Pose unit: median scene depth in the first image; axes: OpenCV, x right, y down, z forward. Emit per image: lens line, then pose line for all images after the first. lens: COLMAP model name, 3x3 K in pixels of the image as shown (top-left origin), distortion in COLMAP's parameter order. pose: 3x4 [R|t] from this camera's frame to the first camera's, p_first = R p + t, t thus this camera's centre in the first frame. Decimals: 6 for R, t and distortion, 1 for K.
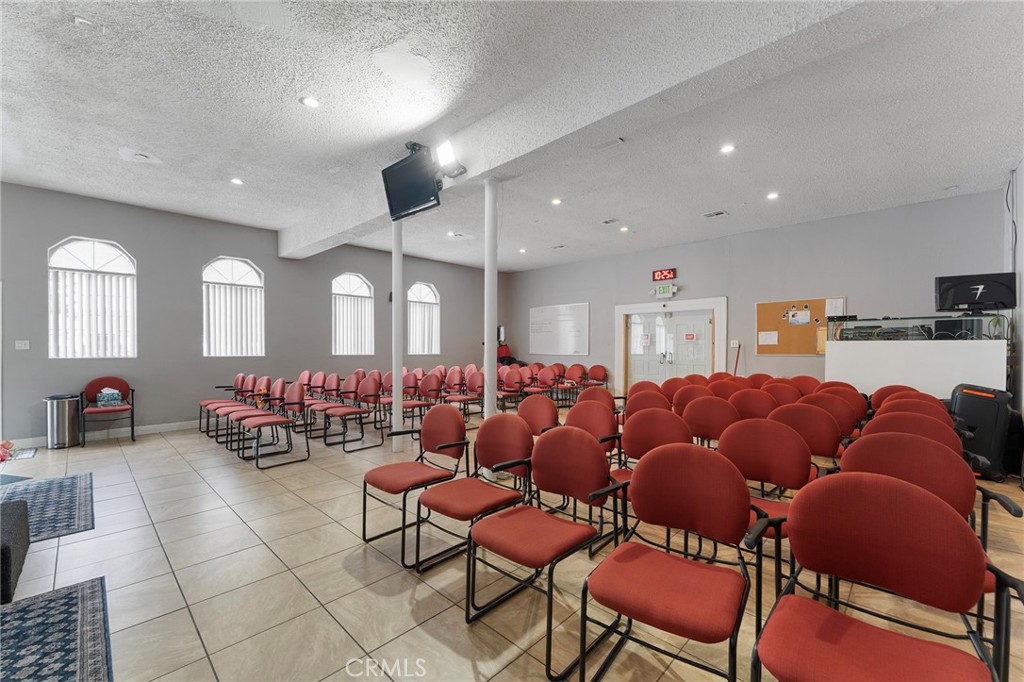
lens RADIAL K [[412.0, 0, 507.6], [0, 412.0, 344.9], [0, 0, 1]] dist [0.008694, 0.000233]
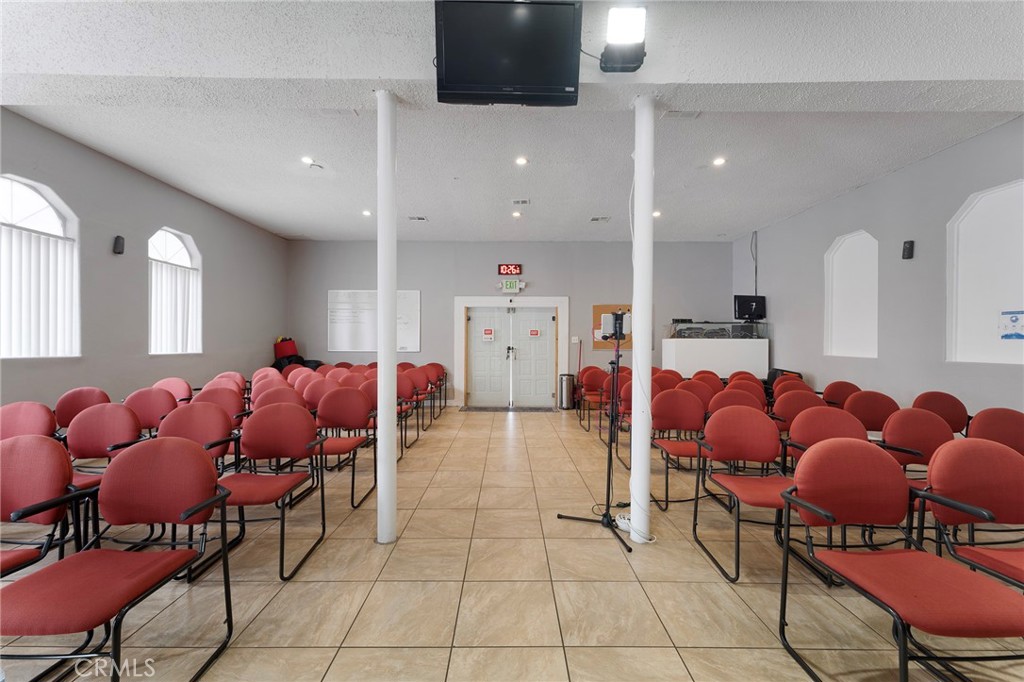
lens RADIAL K [[412.0, 0, 506.6], [0, 412.0, 345.2], [0, 0, 1]] dist [0.008694, 0.000233]
pose [[0.723073, -0.000801, 0.690772, -0.315732], [-0.007347, 0.999934, 0.008850, 0.002589], [-0.690733, -0.011474, 0.723019, 0.300311]]
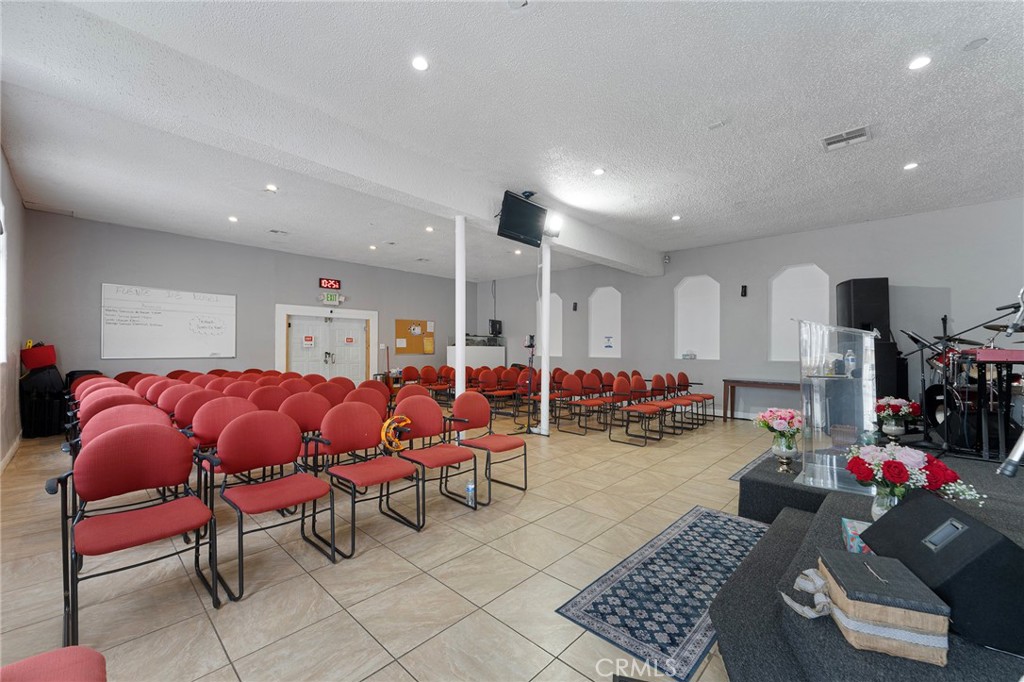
lens RADIAL K [[412.0, 0, 505.3], [0, 412.0, 343.6], [0, 0, 1]] dist [0.008694, 0.000233]
pose [[-0.003888, 0.014895, 0.999882, -0.757568], [-0.008828, 0.999850, -0.014929, 0.004554], [-0.999953, -0.008885, -0.003756, 0.544194]]
